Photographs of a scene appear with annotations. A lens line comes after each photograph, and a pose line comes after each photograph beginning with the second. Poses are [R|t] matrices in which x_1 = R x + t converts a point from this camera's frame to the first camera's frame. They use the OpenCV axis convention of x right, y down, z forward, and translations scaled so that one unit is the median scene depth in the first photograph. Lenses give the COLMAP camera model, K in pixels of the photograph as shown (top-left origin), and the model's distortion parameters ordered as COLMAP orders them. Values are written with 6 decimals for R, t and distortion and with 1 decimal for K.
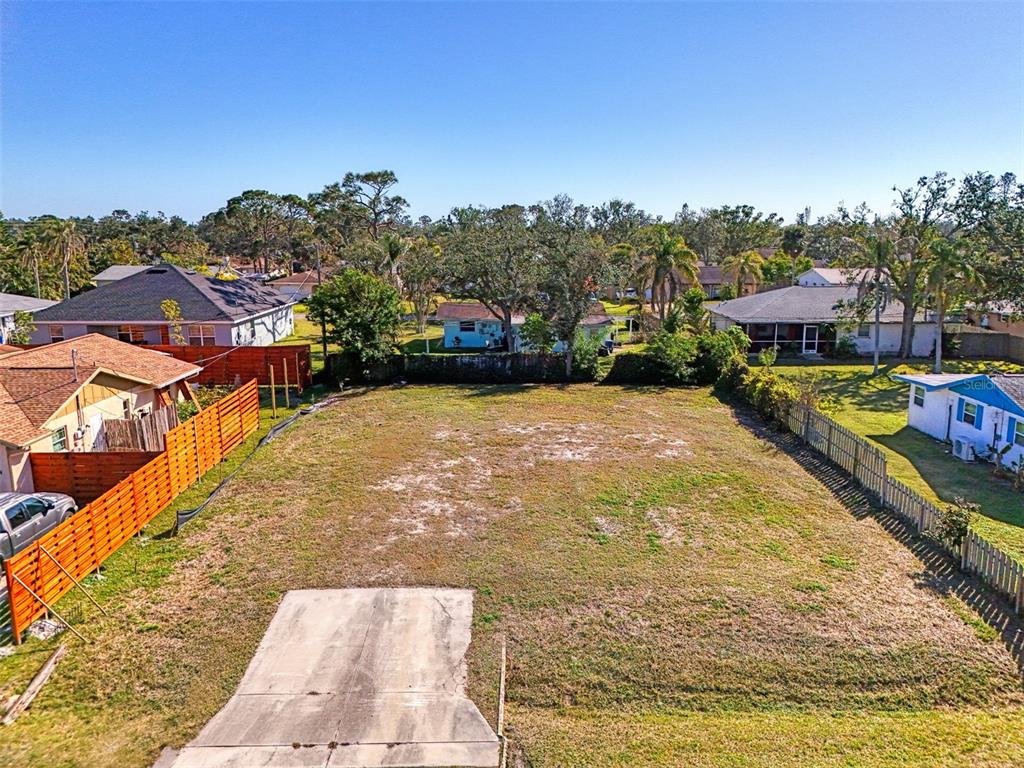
lens RADIAL K [[750.7, 0, 520.9], [0, 750.7, 388.2], [0, 0, 1]] dist [0.080087, -0.084006]
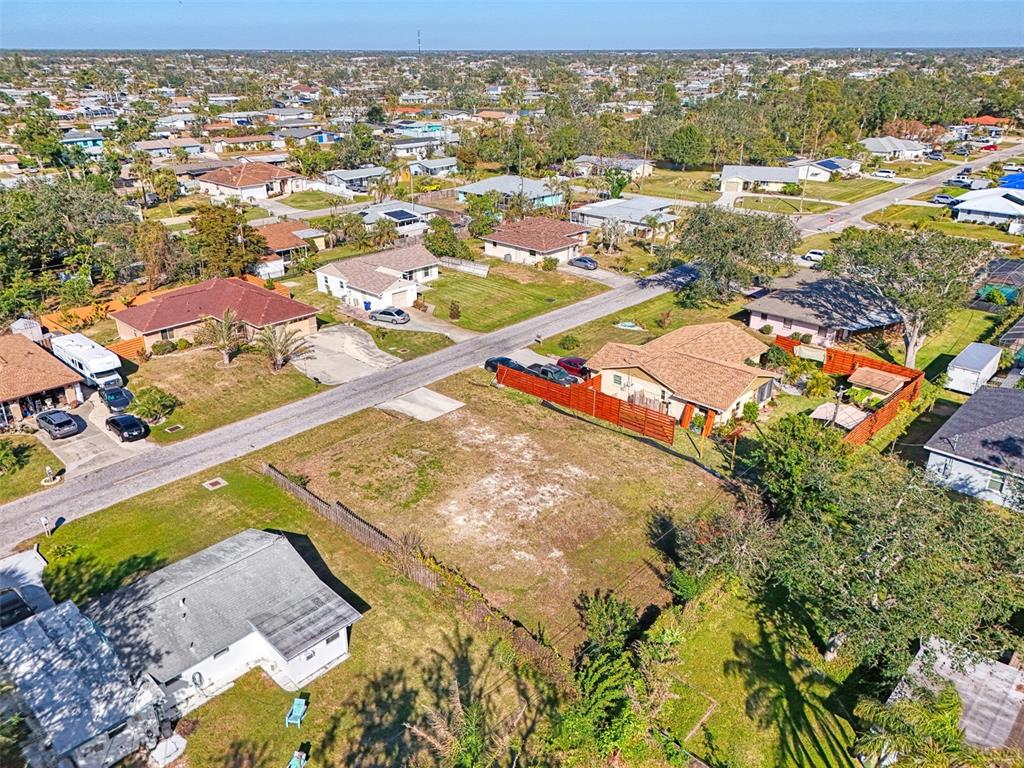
lens RADIAL K [[750.7, 0, 505.7], [0, 750.7, 388.4], [0, 0, 1]] dist [0.080087, -0.084006]
pose [[-0.696978, 0.293311, -0.654363, 1.236820], [-0.144276, 0.836505, 0.528625, -1.128755], [0.702429, 0.462849, -0.540707, 2.045683]]
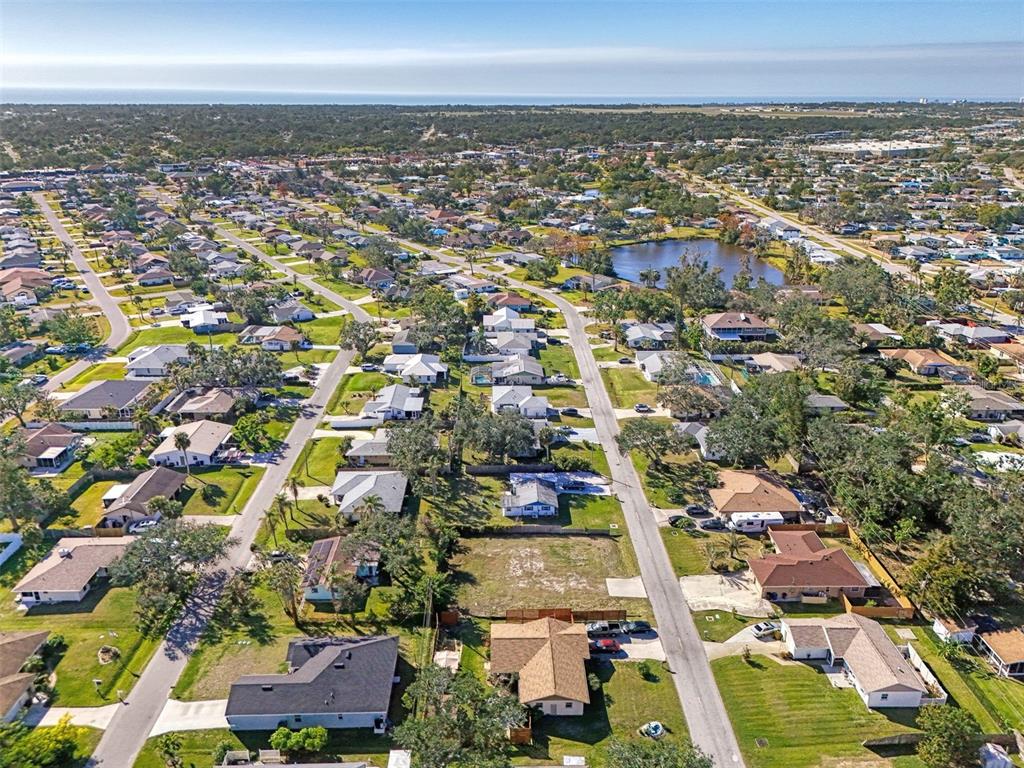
lens RADIAL K [[750.7, 0, 513.6], [0, 750.7, 379.1], [0, 0, 1]] dist [0.080087, -0.084006]
pose [[-0.009002, -0.360392, 0.932758, -3.899401], [0.197973, 0.913689, 0.354935, -2.670113], [-0.980166, 0.187856, 0.063123, 0.733026]]
